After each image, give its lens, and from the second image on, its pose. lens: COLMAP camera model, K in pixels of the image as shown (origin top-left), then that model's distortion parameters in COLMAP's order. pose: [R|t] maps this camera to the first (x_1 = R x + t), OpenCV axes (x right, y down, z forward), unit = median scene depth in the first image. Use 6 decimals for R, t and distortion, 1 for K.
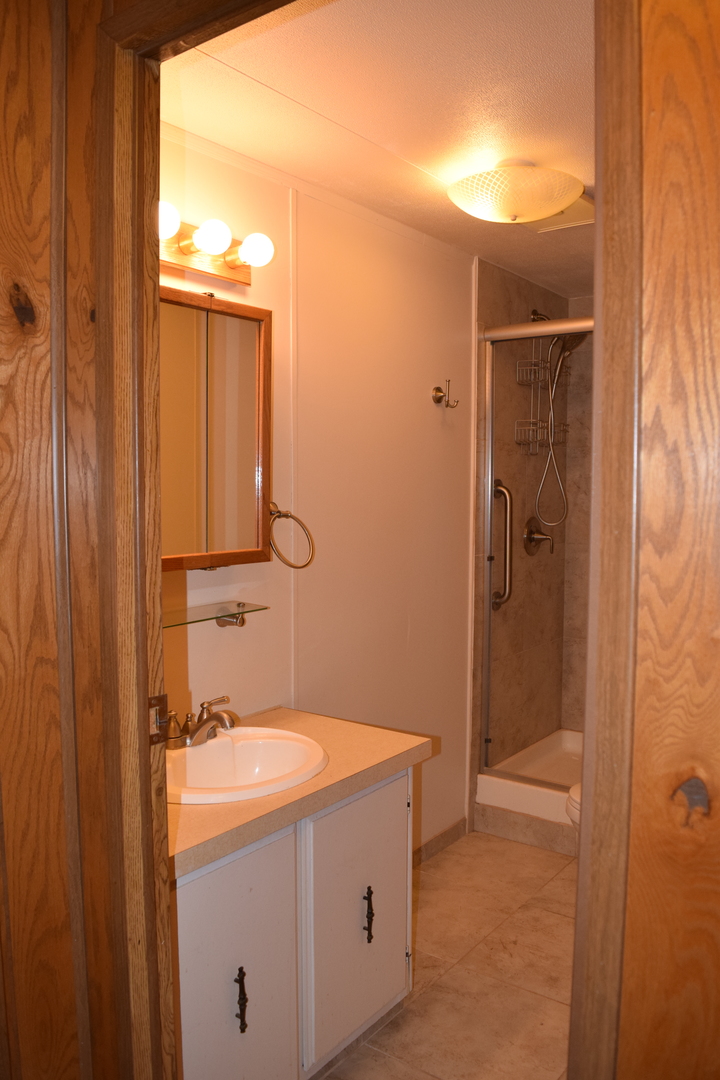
lens RADIAL K [[843.2, 0, 360.0], [0, 843.2, 540.0], [0, 0, 1]] dist [-0.089209, 0.013496]
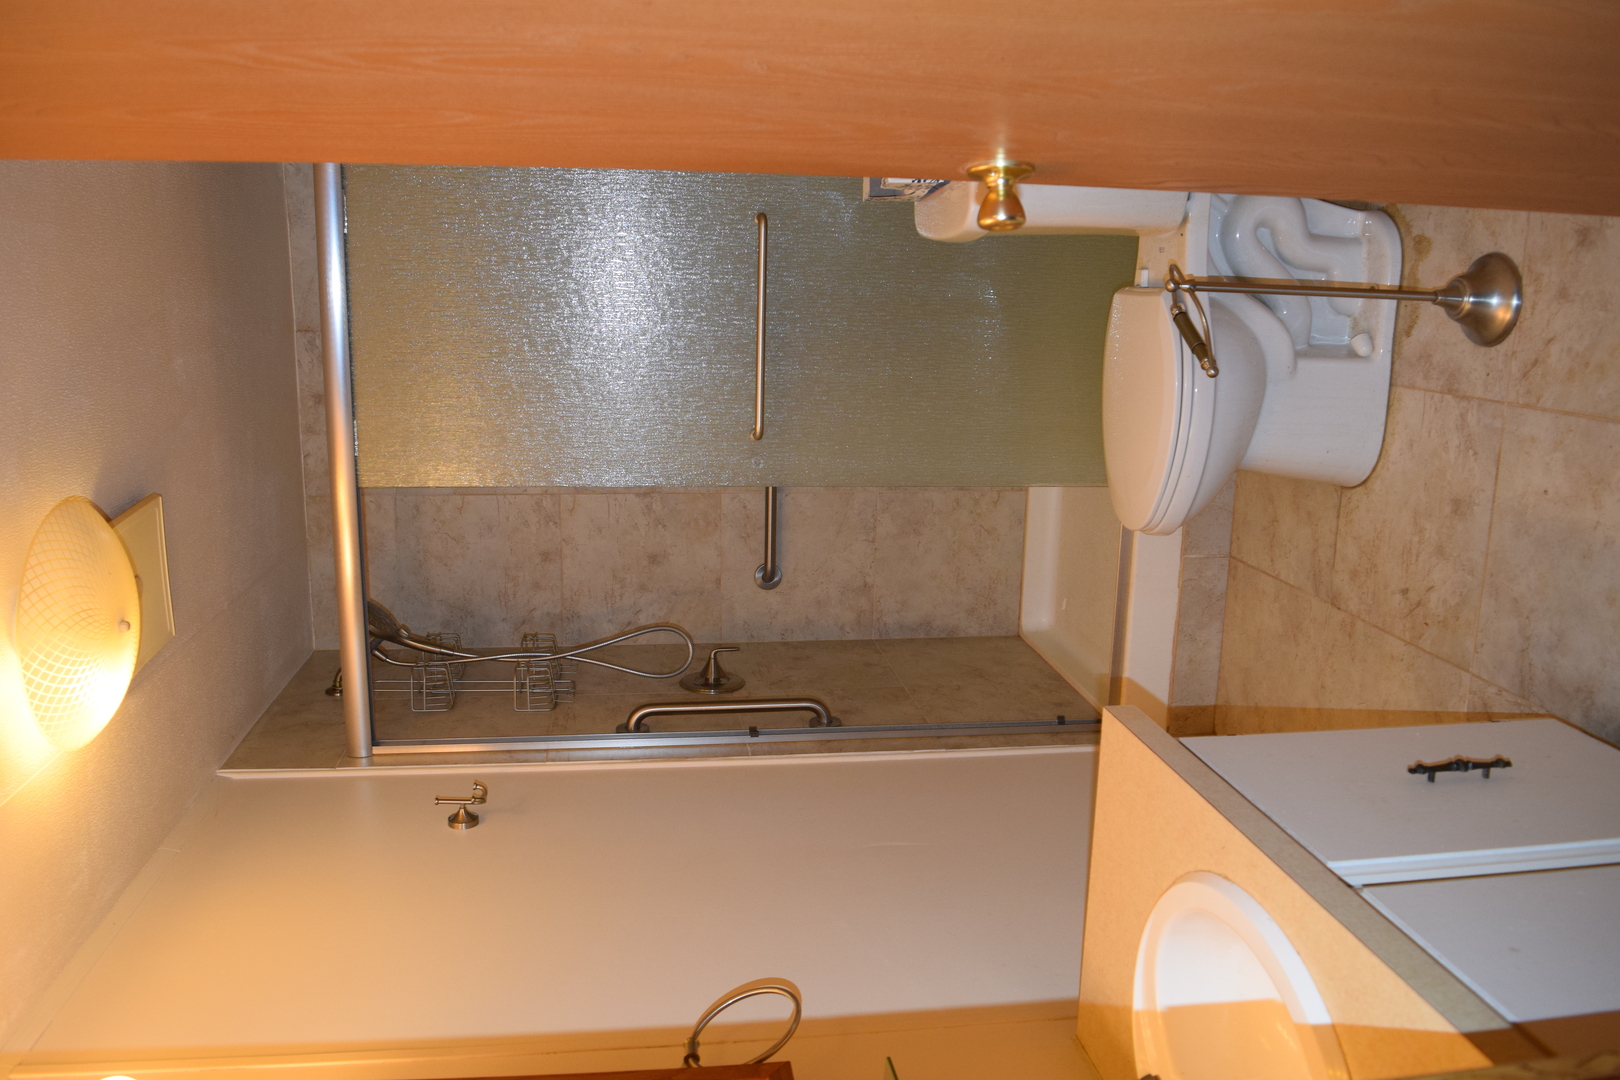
lens RADIAL K [[1264.8, 0, 810.0], [0, 1264.8, 540.0], [0, 0, 1]] dist [-0.089209, 0.013496]
pose [[-0.072862, -0.909513, 0.409239, -0.084477], [0.995608, -0.042146, 0.083592, -0.006571], [-0.058780, 0.413533, 0.908590, 0.153628]]
